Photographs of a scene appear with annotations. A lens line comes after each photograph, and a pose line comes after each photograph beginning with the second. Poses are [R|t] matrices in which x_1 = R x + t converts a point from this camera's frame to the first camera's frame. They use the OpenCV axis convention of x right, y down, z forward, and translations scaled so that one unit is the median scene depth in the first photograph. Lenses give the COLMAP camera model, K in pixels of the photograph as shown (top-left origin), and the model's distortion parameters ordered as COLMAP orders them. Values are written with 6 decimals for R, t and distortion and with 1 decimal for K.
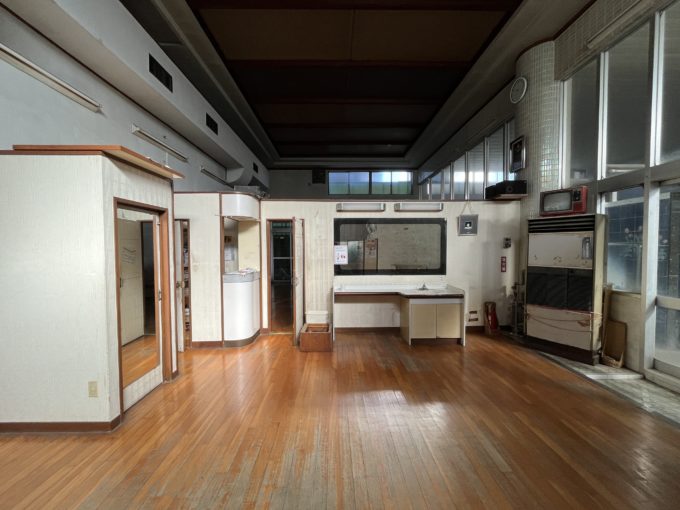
lens RADIAL K [[275.5, 0, 338.5], [0, 275.5, 256.6], [0, 0, 1]] dist [0.002385, 0.000098]
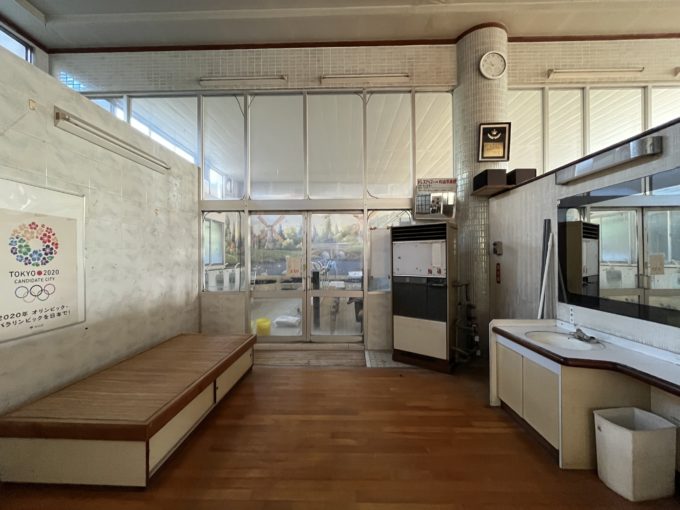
lens RADIAL K [[302.8, 0, 338.1], [0, 302.8, 253.5], [0, 0, 1]] dist [-0.000057, -0.000533]
pose [[0.050137, 0.002980, 0.998738, -0.353447], [0.034392, 0.999397, -0.004708, -0.048810], [-0.998150, 0.034585, 0.050005, 1.703843]]
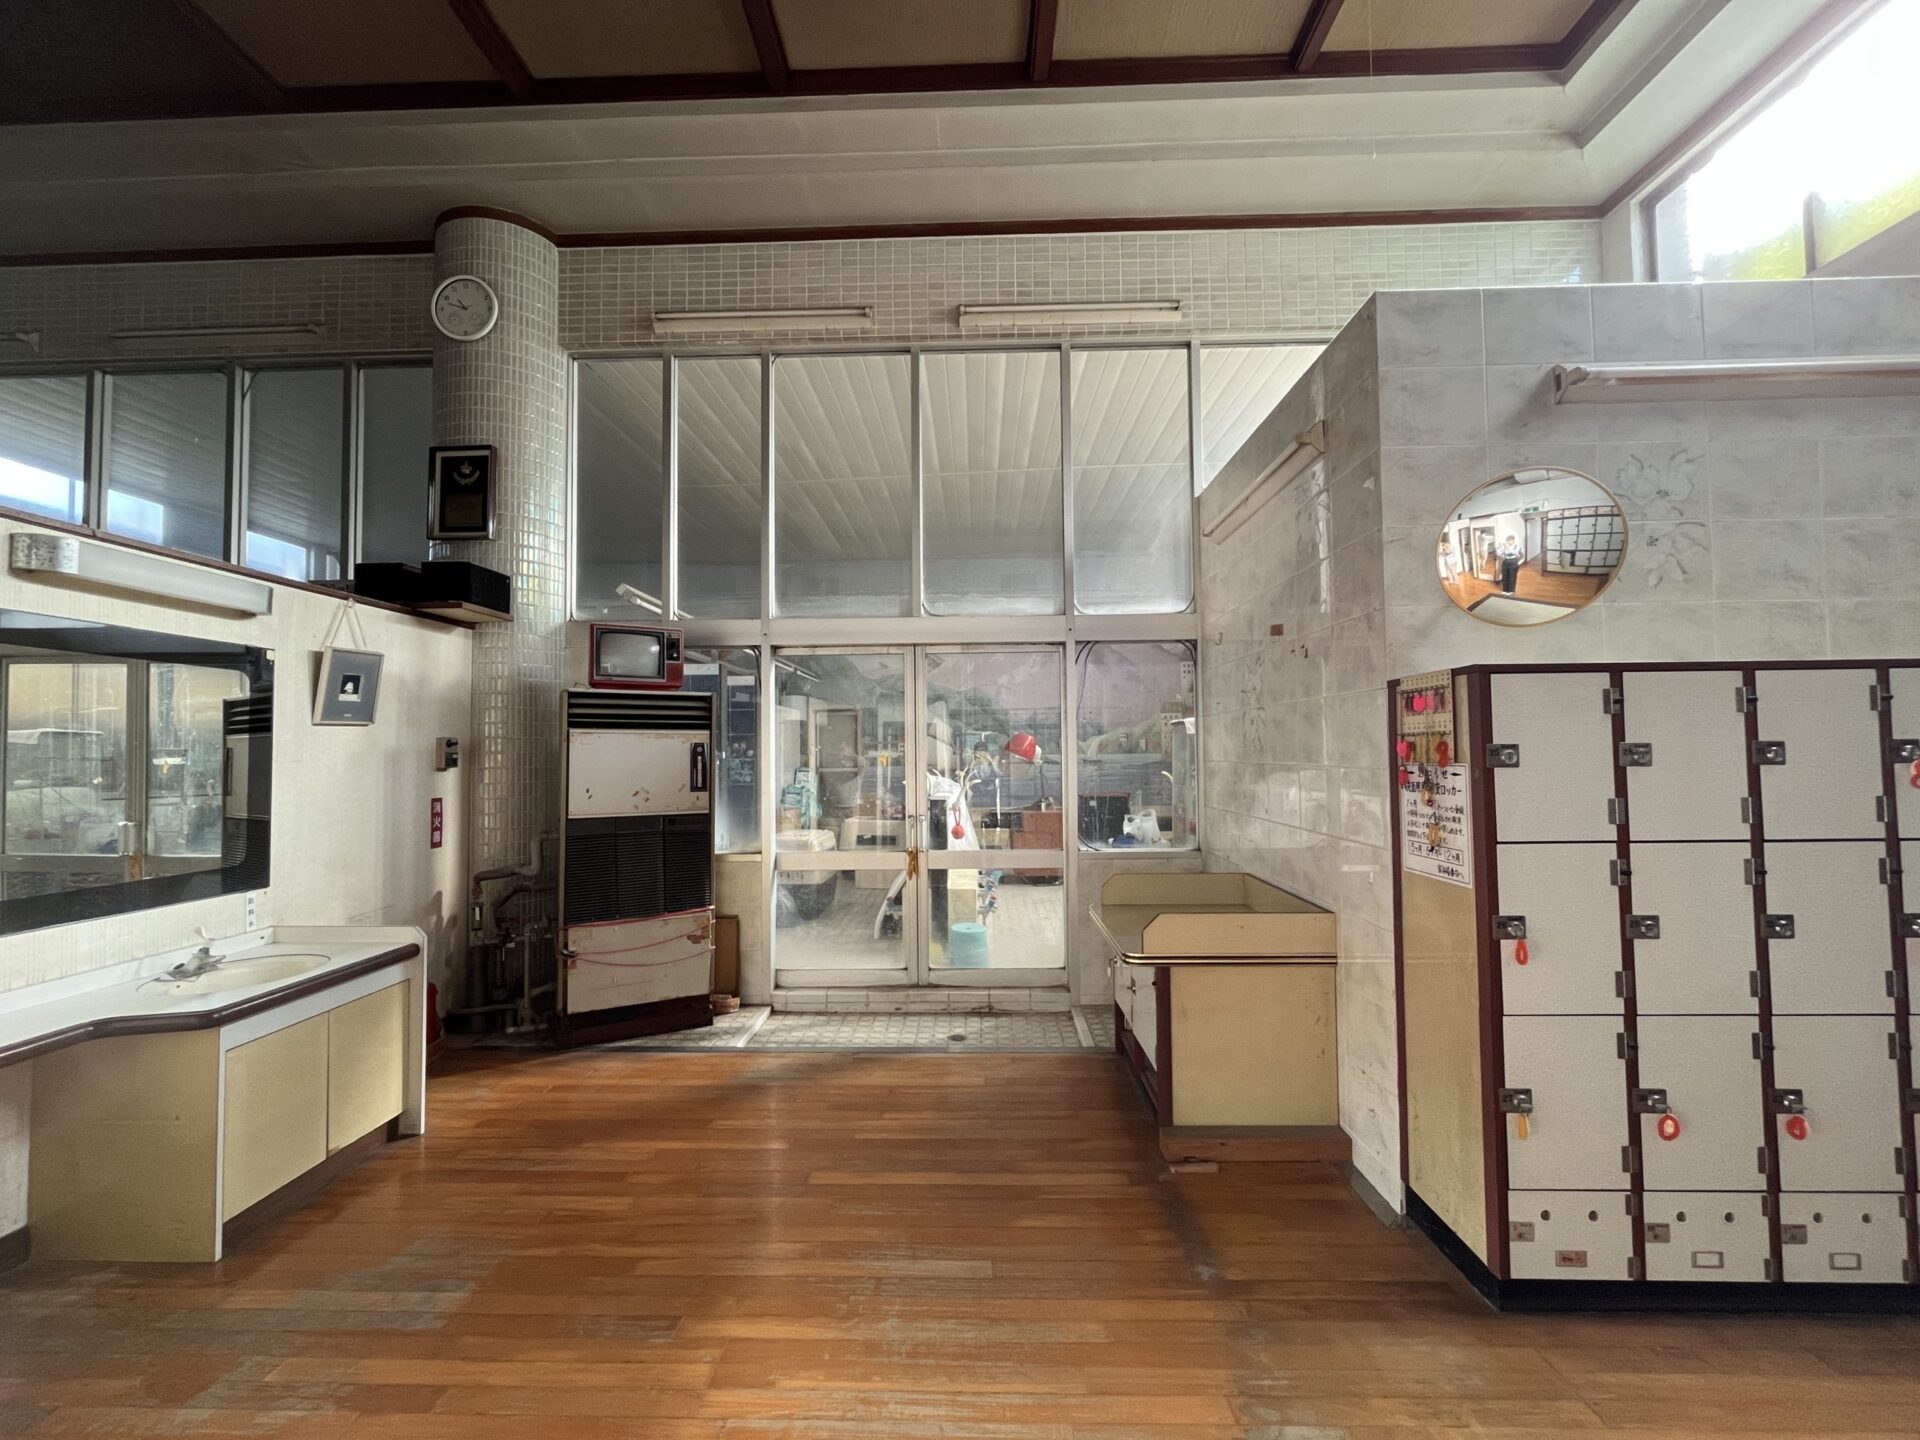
lens RADIAL K [[777.9, 0, 961.4], [0, 777.9, 727.7], [0, 0, 1]] dist [0.002385, 0.000098]
pose [[0.049724, 0.038753, 0.998011, -0.309490], [0.042474, 0.998261, -0.040879, -0.021251], [-0.997859, 0.044422, 0.047991, 0.432148]]
